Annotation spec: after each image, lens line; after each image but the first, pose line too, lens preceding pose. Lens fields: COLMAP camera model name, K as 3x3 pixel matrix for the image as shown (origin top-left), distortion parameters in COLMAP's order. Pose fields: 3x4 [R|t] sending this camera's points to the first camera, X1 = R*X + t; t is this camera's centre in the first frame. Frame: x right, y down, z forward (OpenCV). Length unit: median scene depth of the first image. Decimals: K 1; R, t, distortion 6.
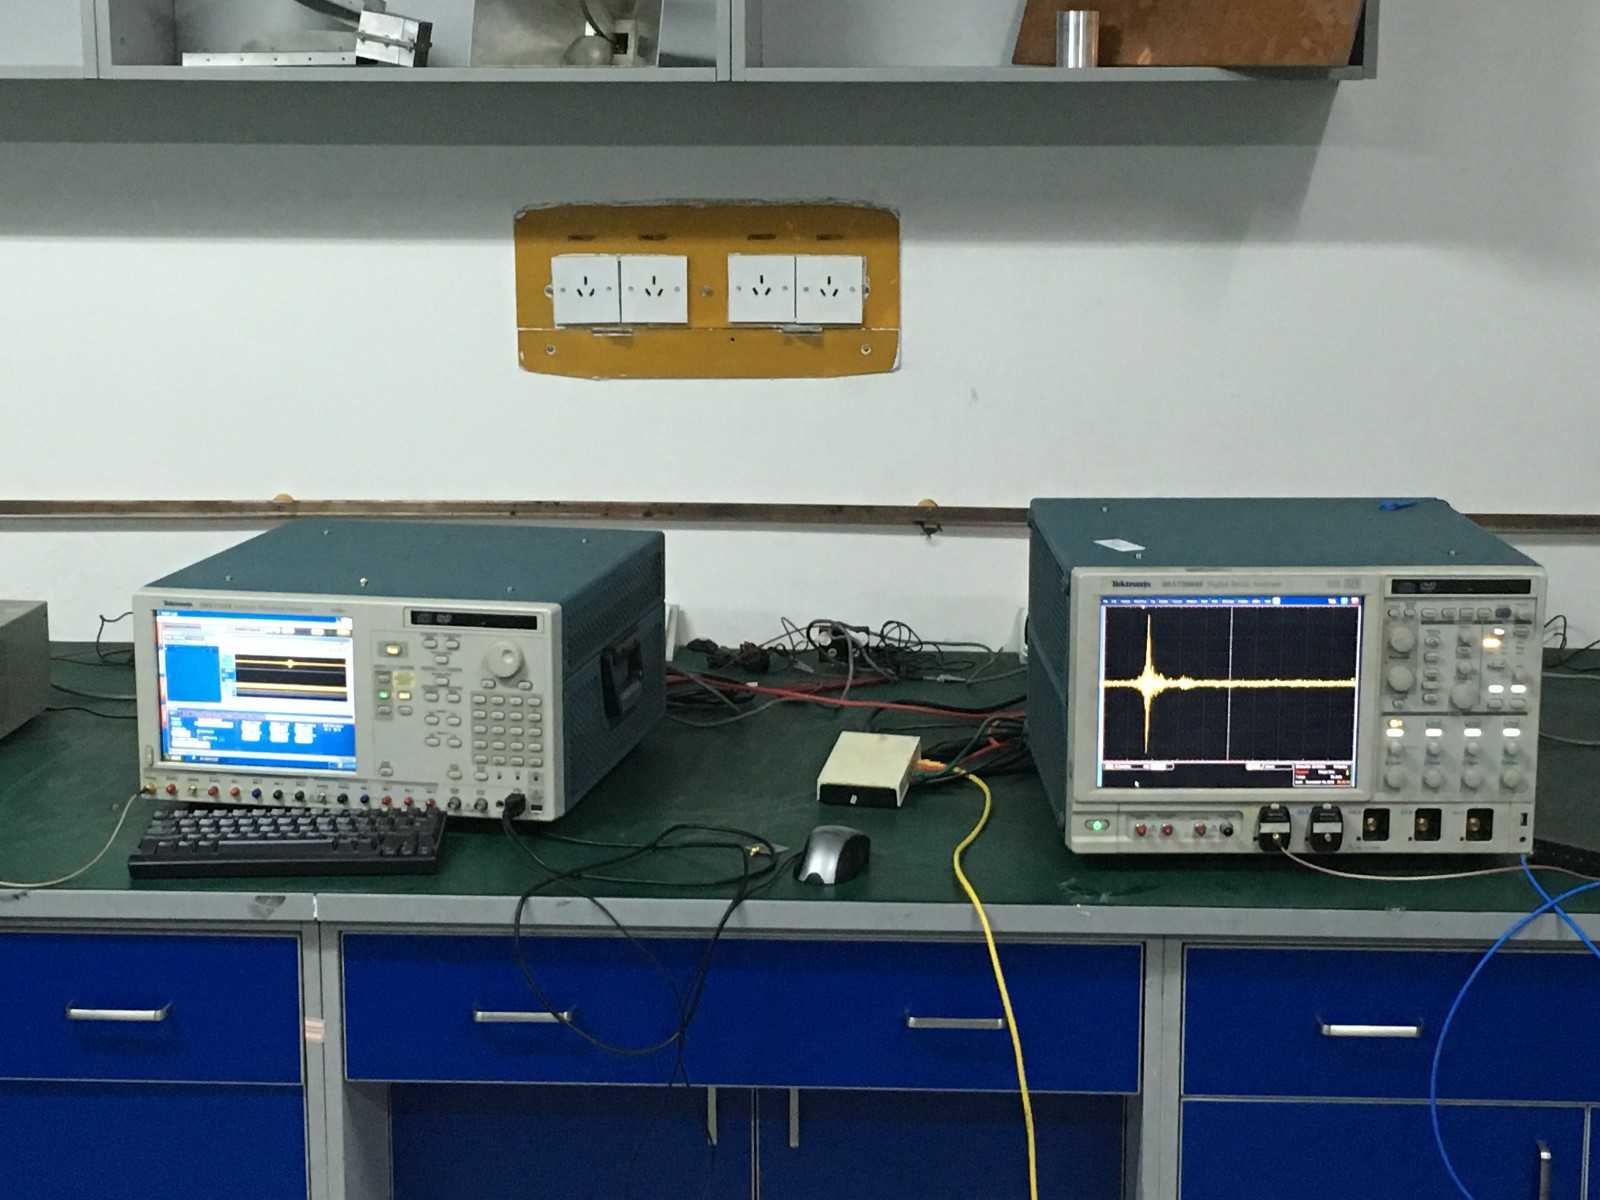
lens RADIAL K [[2693.1, 0, 800.2], [0, 2693.1, 599.5], [0, 0, 1]] dist [0.030337, 0.000000]
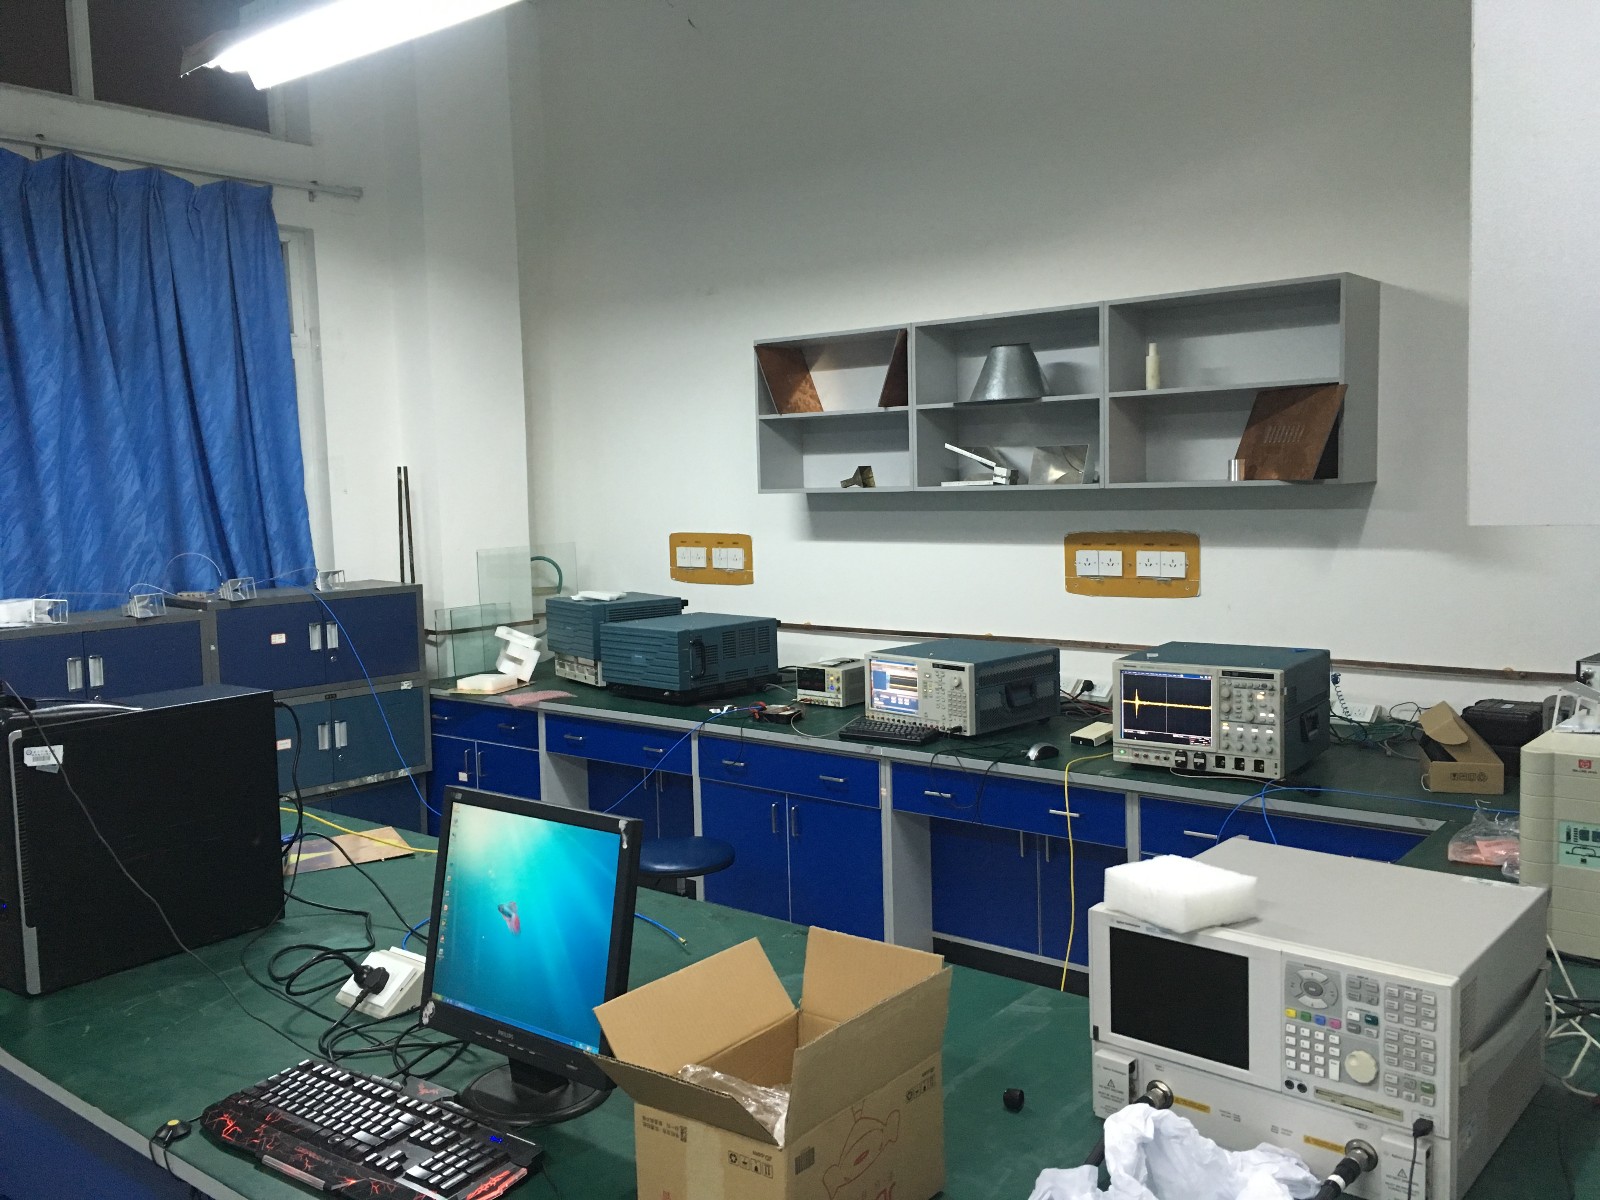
lens RADIAL K [[1369.6, 0, 800.6], [0, 1369.6, 601.8], [0, 0, 1]] dist [-0.006852, -0.002059]
pose [[0.796948, 0.033026, -0.603144, 0.699135], [-0.087010, 0.994367, -0.060520, 0.043518], [0.597748, 0.100711, 0.795333, -0.356712]]
